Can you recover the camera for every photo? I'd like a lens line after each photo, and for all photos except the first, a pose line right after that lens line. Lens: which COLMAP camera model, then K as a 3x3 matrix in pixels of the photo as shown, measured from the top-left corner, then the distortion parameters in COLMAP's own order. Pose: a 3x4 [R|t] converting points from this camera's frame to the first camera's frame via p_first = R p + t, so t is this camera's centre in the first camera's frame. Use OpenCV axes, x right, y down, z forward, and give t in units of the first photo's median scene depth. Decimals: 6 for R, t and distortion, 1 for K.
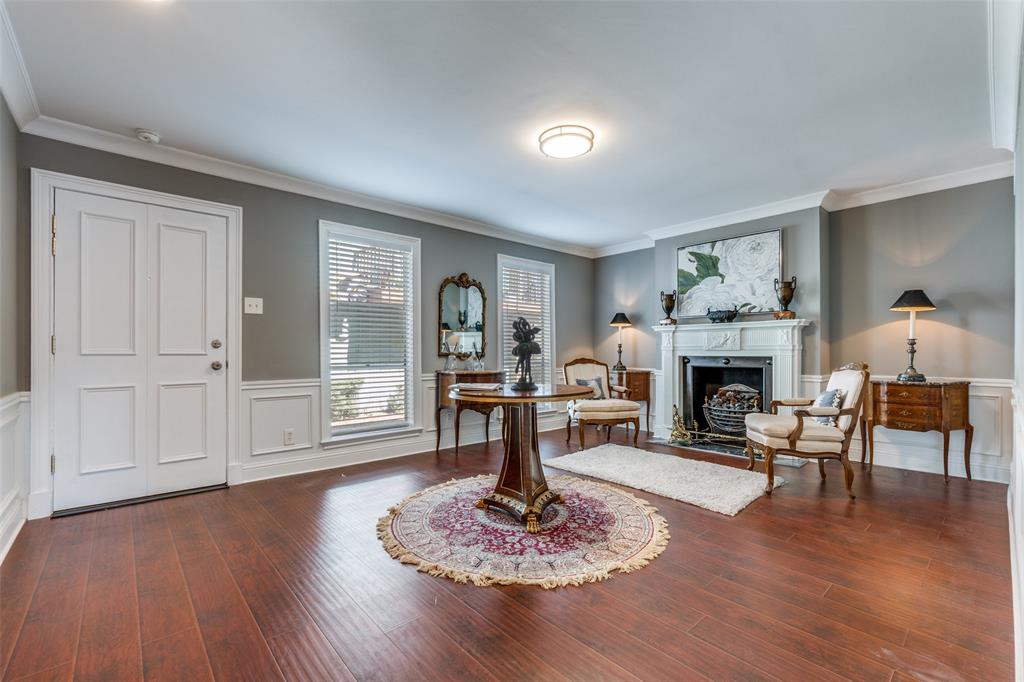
lens RADIAL K [[436.1, 0, 505.2], [0, 436.1, 348.5], [0, 0, 1]] dist [-0.000899, -0.000083]
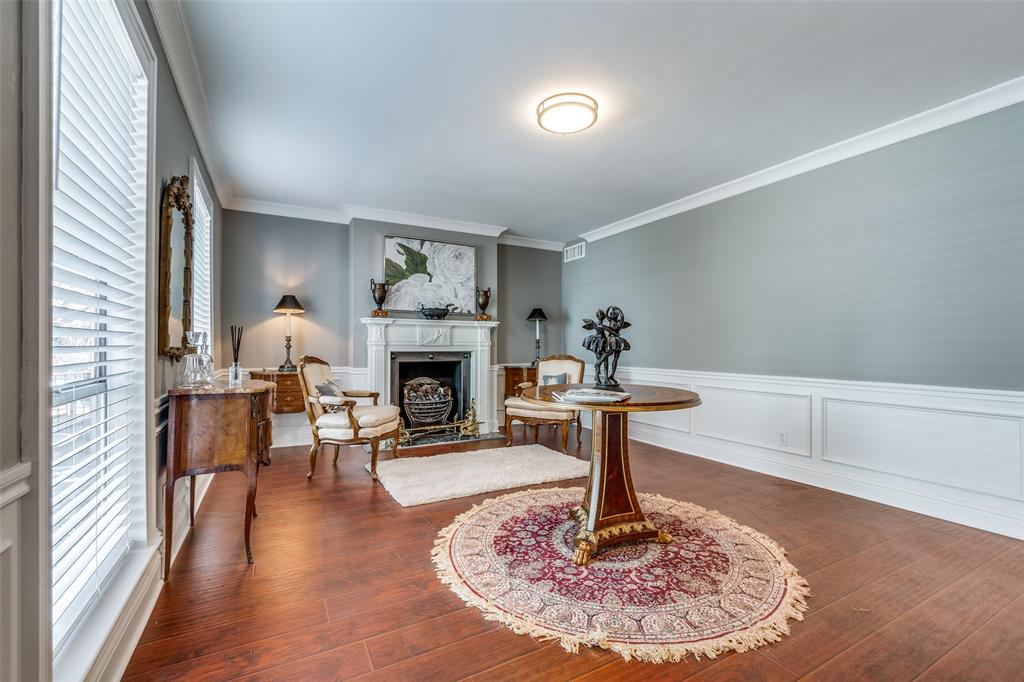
lens RADIAL K [[436.1, 0, 505.1], [0, 436.1, 341.8], [0, 0, 1]] dist [-0.000899, -0.000083]
pose [[0.232735, 0.011811, 0.972468, -0.505700], [-0.010190, 0.999901, -0.009706, 0.003013], [-0.972487, -0.007651, 0.232833, 0.609234]]
